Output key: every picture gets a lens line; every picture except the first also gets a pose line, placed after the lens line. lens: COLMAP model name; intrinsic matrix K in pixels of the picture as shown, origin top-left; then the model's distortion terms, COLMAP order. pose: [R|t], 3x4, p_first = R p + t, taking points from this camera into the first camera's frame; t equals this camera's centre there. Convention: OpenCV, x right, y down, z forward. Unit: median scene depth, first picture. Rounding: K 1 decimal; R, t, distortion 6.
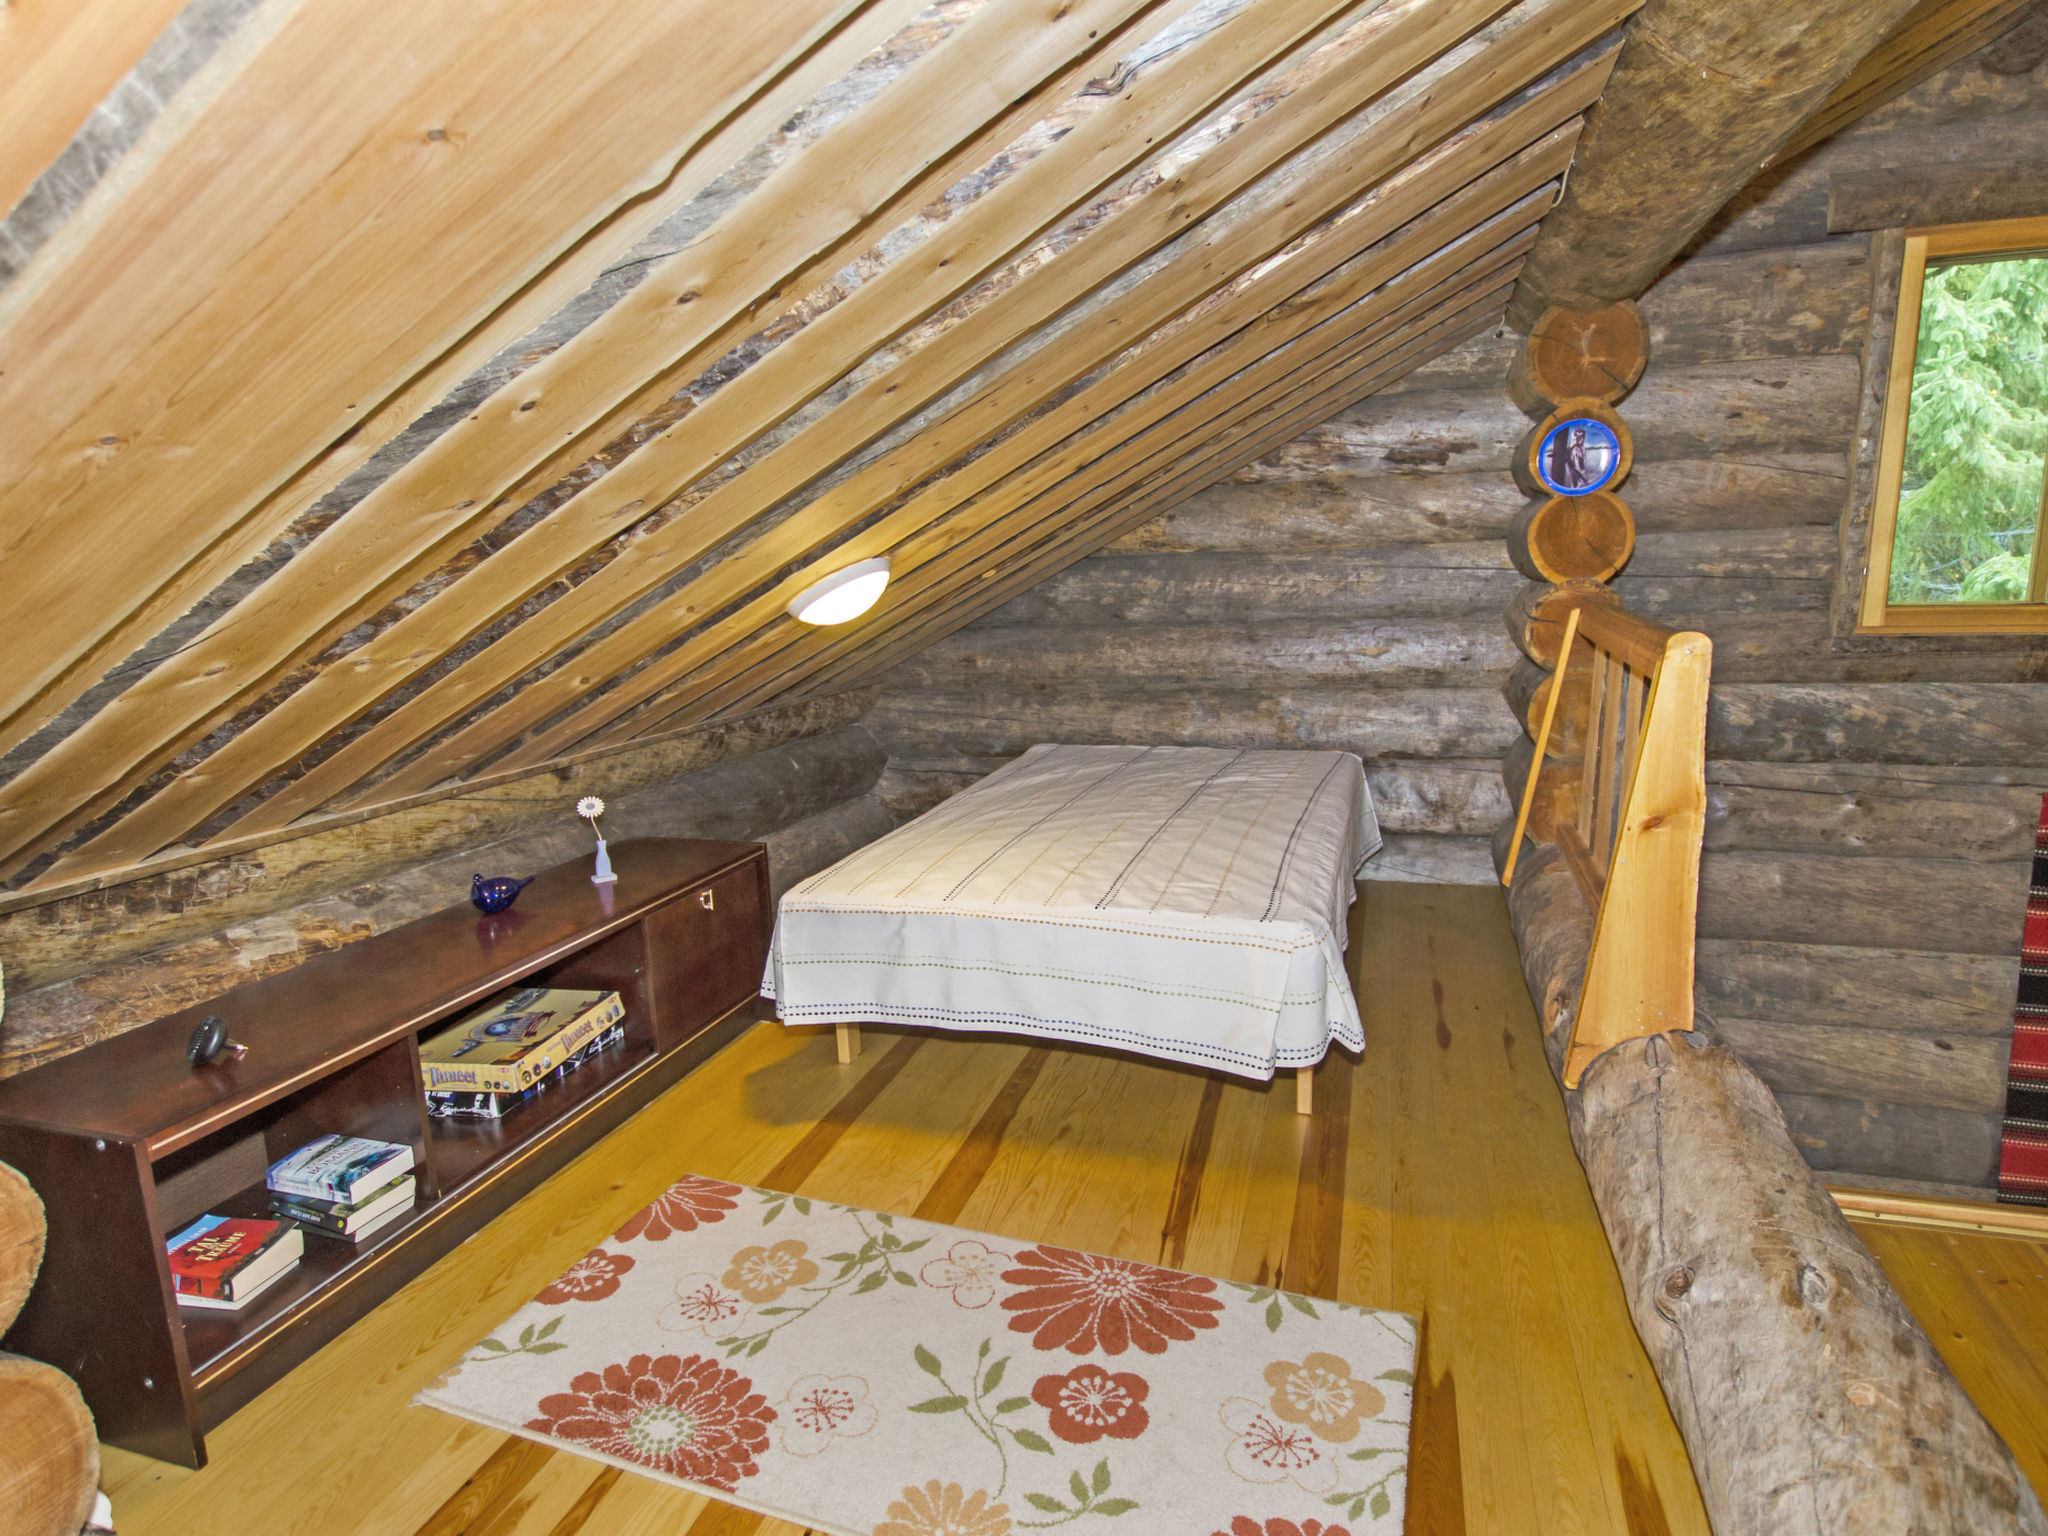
lens RADIAL K [[1136.3, 0, 1035.8], [0, 1136.3, 766.3], [0, 0, 1]] dist [0.003299, -0.001682]
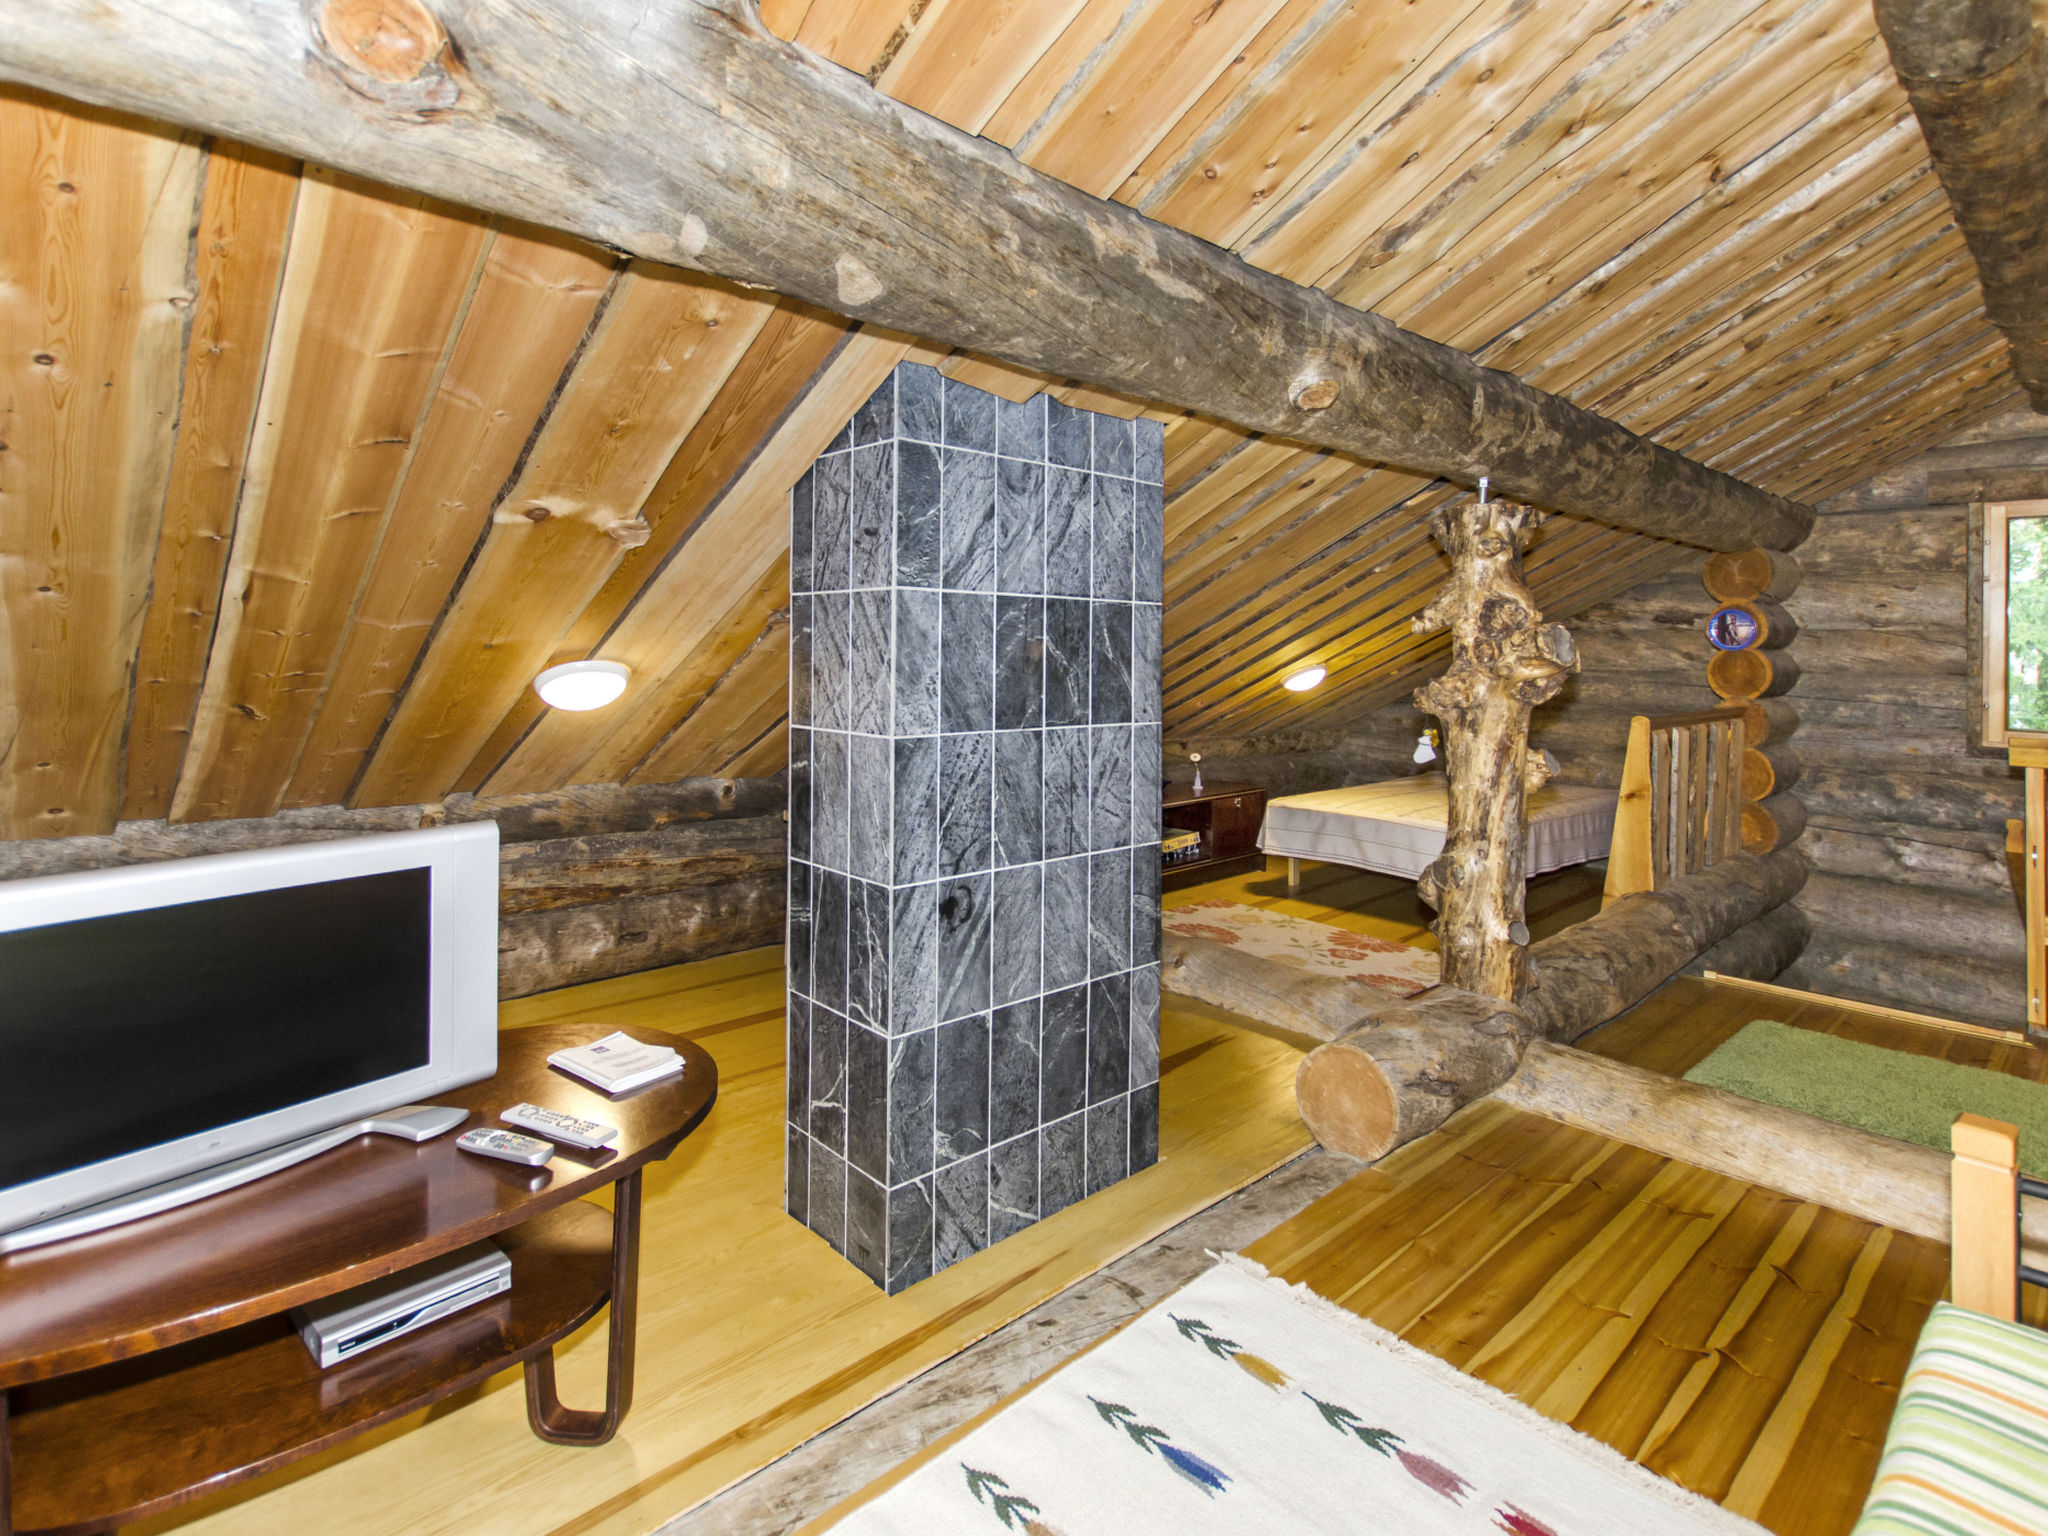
lens RADIAL K [[1049.8, 0, 1004.7], [0, 1049.8, 630.2], [0, 0, 1]] dist [0.005961, -0.003662]
pose [[0.862056, 0.041695, -0.505096, 0.294117], [-0.135706, 0.979209, -0.150779, 0.125891], [0.488308, 0.198525, 0.849790, -0.898150]]
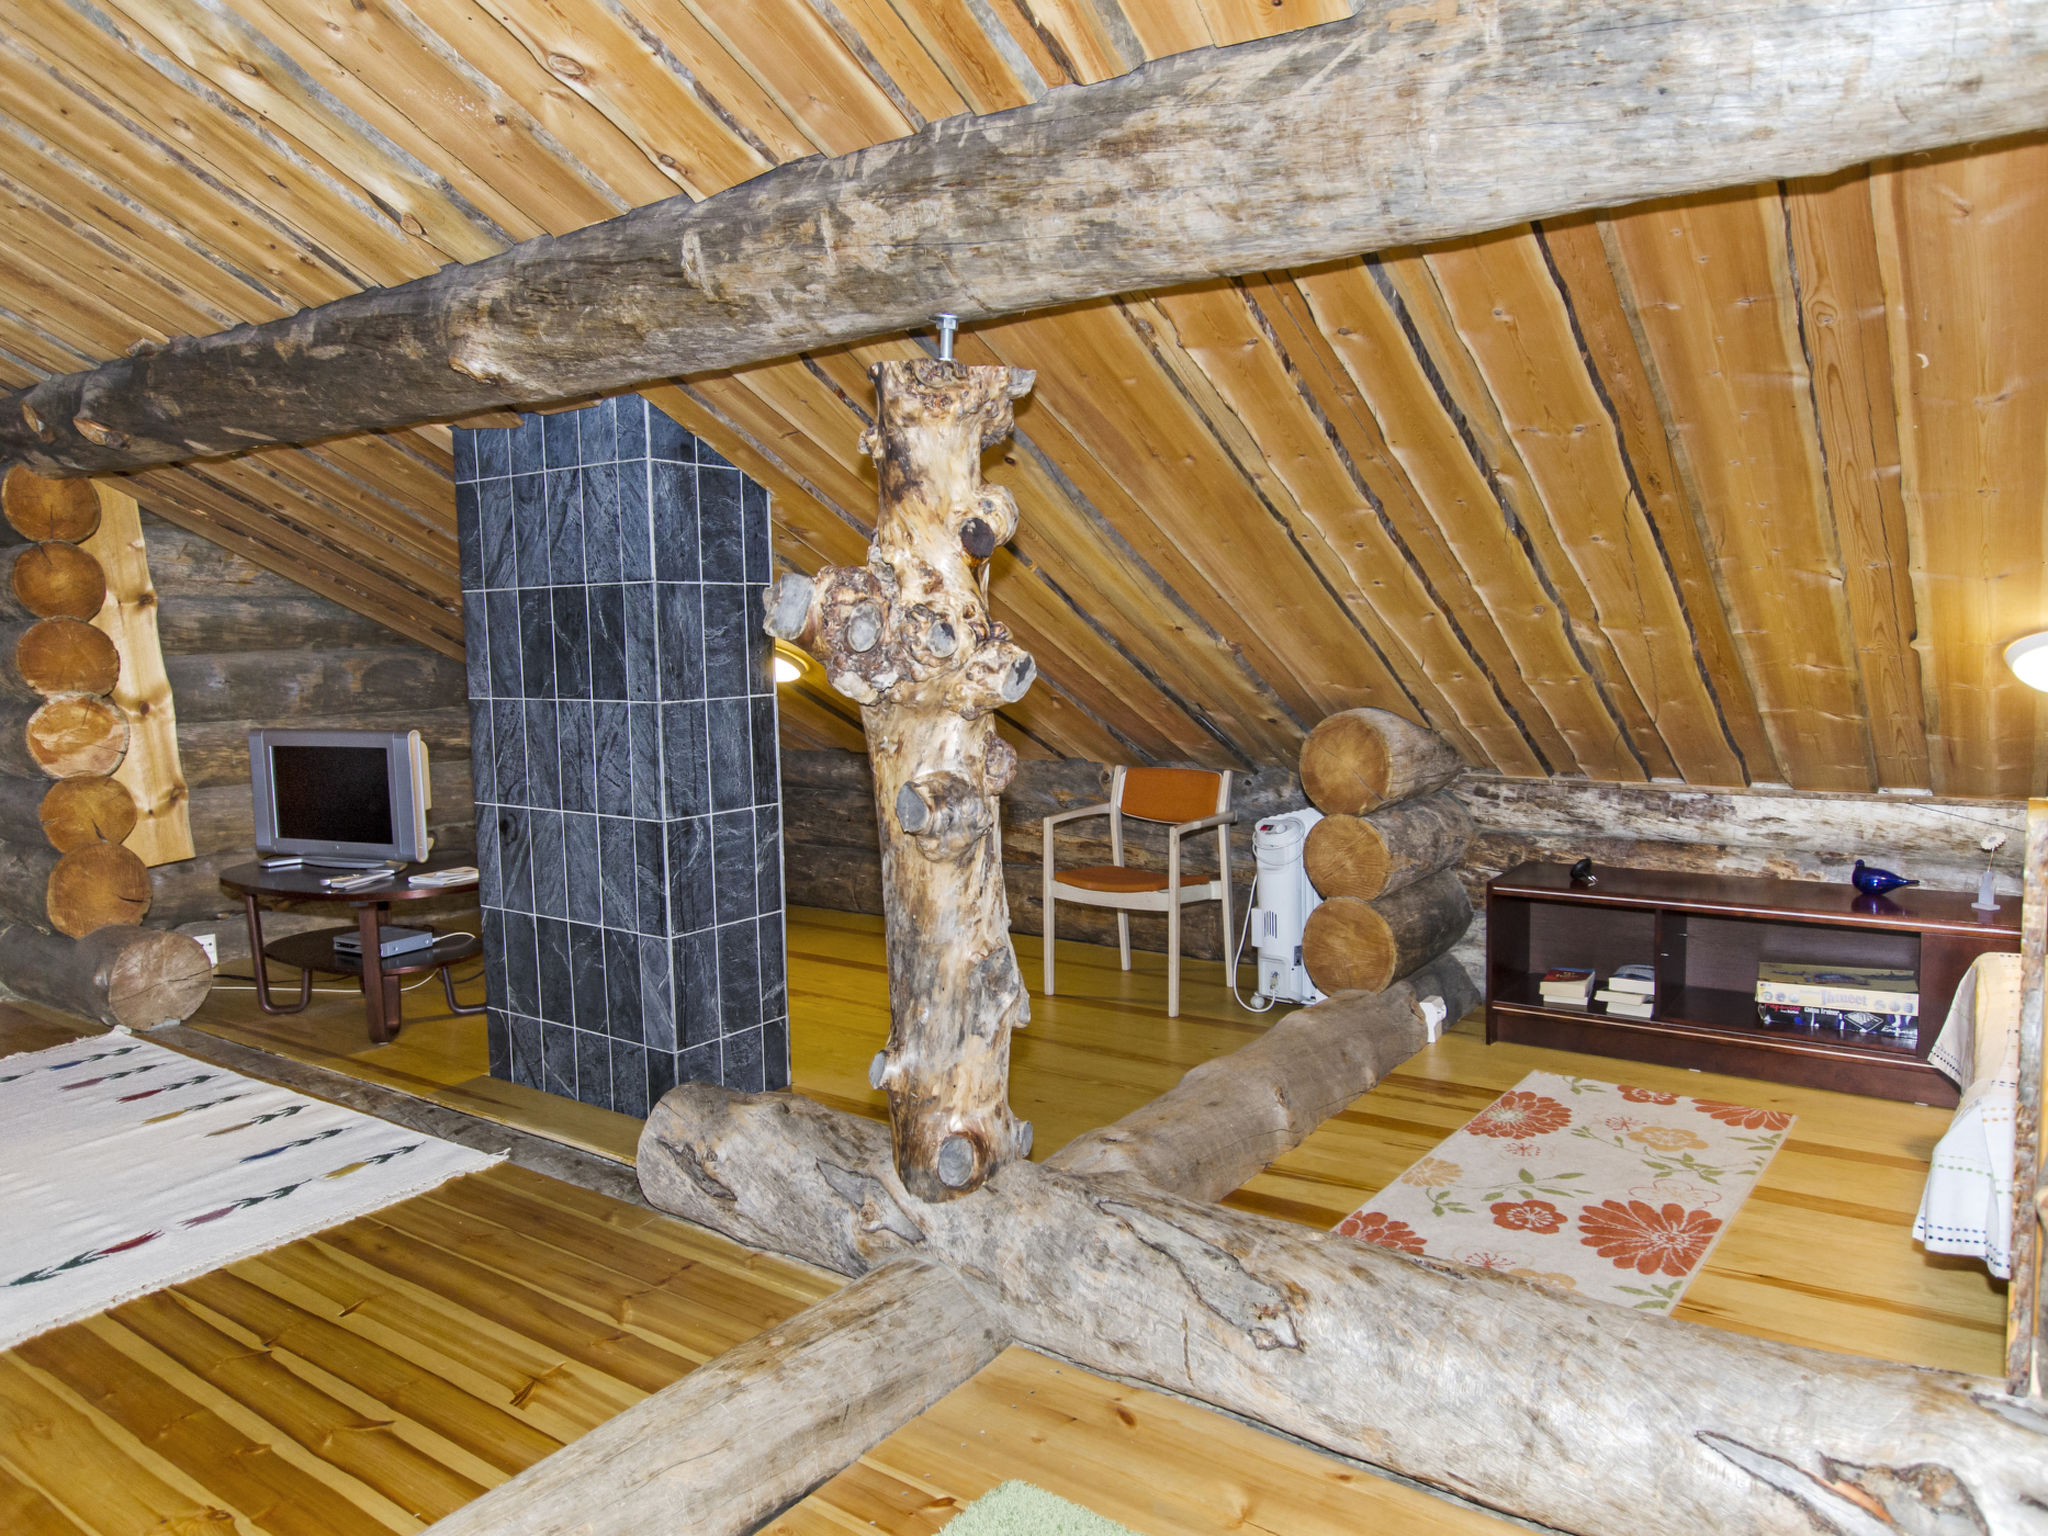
lens RADIAL K [[1358.2, 0, 1020.6], [0, 1358.2, 759.5], [0, 0, 1]] dist [0.004705, -0.004727]
pose [[-0.302356, 0.134921, -0.943598, 0.864328], [-0.138362, 0.973235, 0.183494, -0.117194], [0.943099, 0.186039, -0.275596, 0.356754]]
